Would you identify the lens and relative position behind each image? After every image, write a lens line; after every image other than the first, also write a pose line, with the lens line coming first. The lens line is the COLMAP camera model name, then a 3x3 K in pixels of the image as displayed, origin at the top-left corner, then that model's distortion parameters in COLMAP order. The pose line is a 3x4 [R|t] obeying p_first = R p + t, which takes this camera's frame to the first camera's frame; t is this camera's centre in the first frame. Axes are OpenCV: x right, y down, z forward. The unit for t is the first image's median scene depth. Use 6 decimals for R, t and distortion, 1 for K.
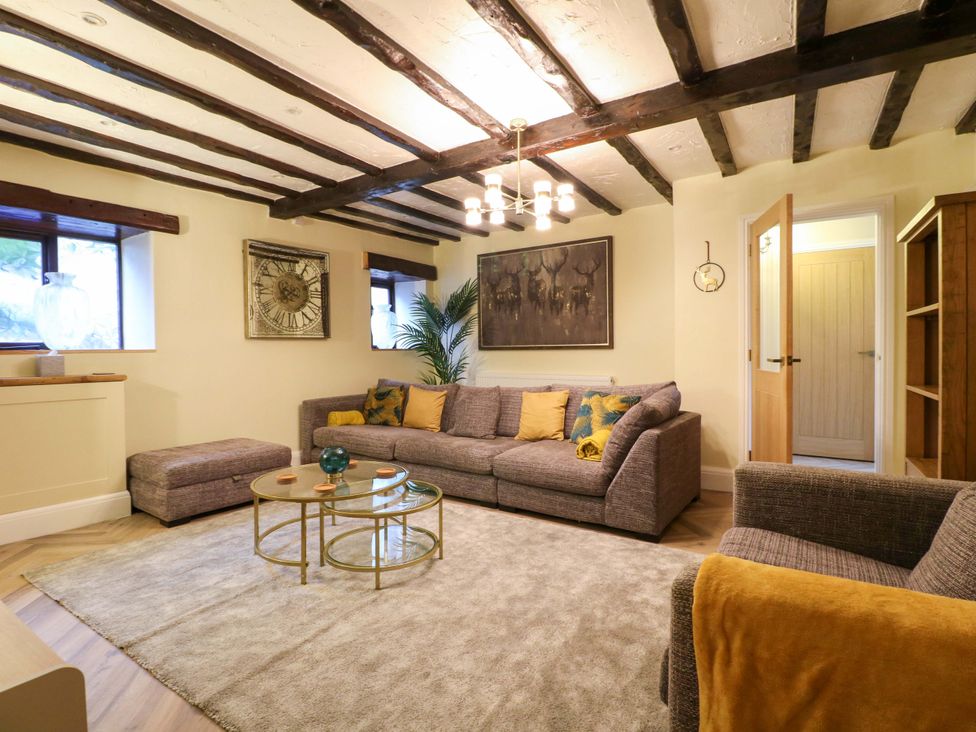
lens RADIAL K [[502.8, 0, 486.5], [0, 502.8, 358.9], [0, 0, 1]] dist [-0.006676, -0.011345]
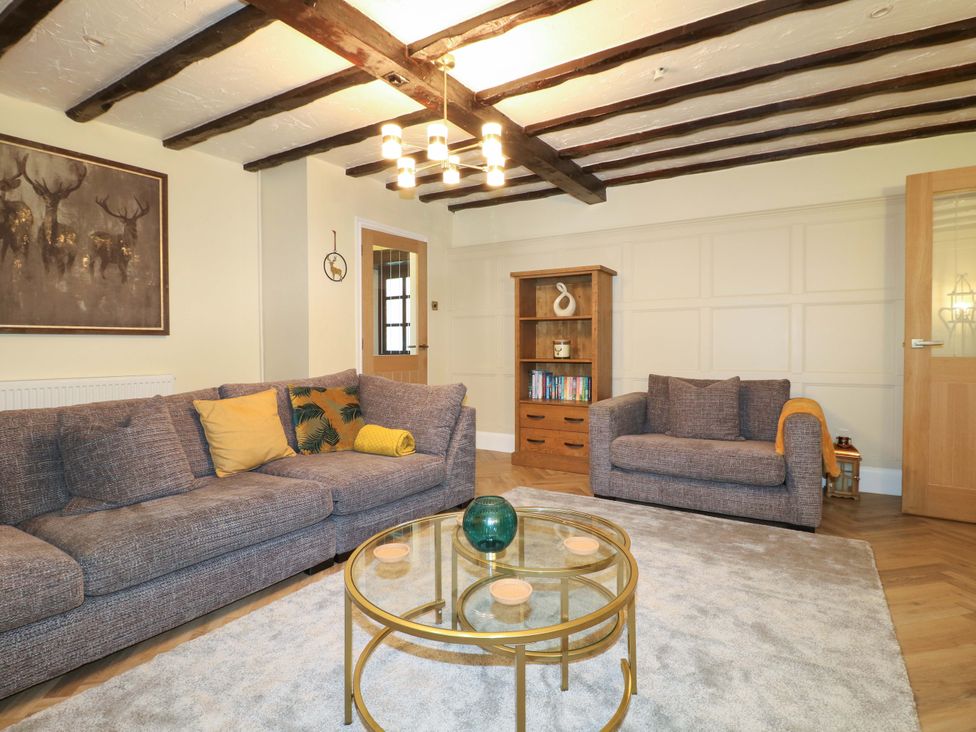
lens RADIAL K [[502.8, 0, 492.8], [0, 502.8, 358.8], [0, 0, 1]] dist [-0.006676, -0.011345]
pose [[-0.019418, -0.018758, 0.999635, -0.514393], [0.018761, 0.999641, 0.019123, 0.008809], [-0.999635, 0.019125, -0.019059, 0.620234]]
